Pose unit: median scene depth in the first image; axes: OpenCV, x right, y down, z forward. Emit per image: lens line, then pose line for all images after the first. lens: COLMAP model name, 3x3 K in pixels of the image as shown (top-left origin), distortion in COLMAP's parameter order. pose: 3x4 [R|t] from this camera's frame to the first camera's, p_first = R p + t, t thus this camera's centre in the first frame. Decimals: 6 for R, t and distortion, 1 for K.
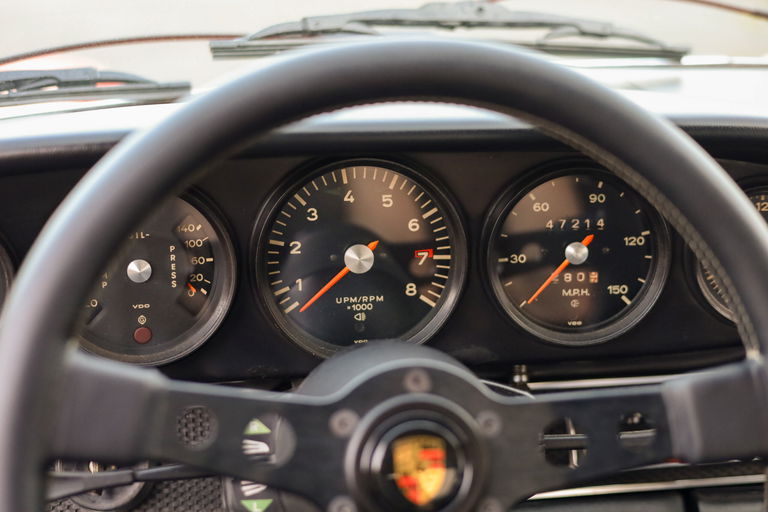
lens RADIAL K [[1105.4, 0, 384.0], [0, 1105.4, 256.0], [0, 0, 1]] dist [0.019753, -0.040465]
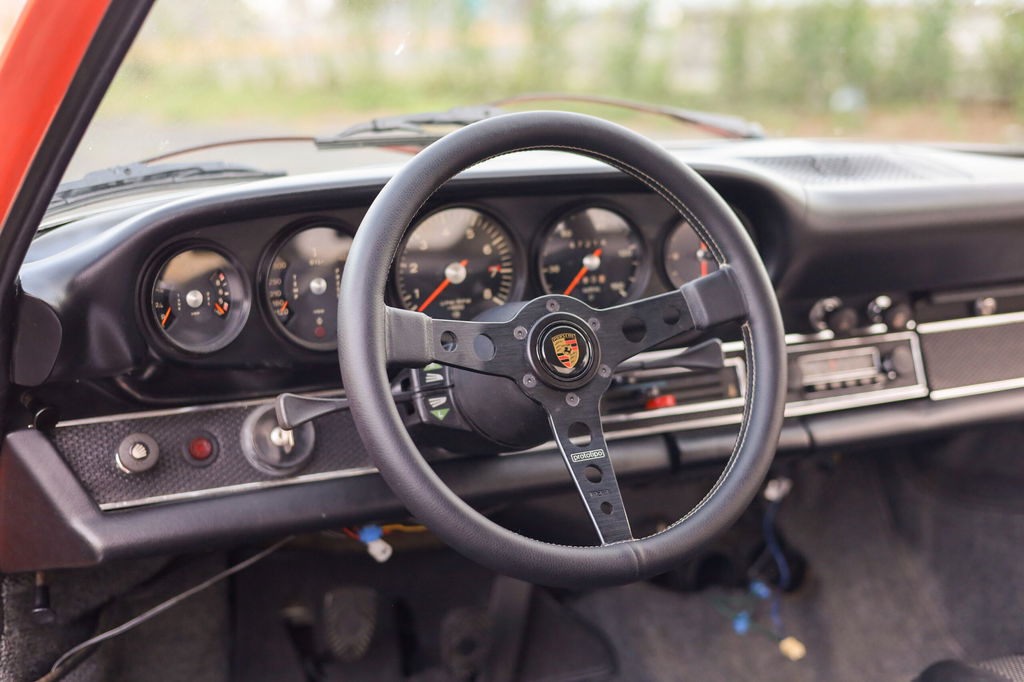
lens RADIAL K [[1473.9, 0, 512.0], [0, 1473.9, 341.0], [0, 0, 1]] dist [0.019753, -0.040465]
pose [[0.950375, -0.071789, 0.302711, -0.545587], [0.103363, 0.990601, -0.089589, 0.272585], [-0.293434, 0.116433, 0.948862, -0.870031]]
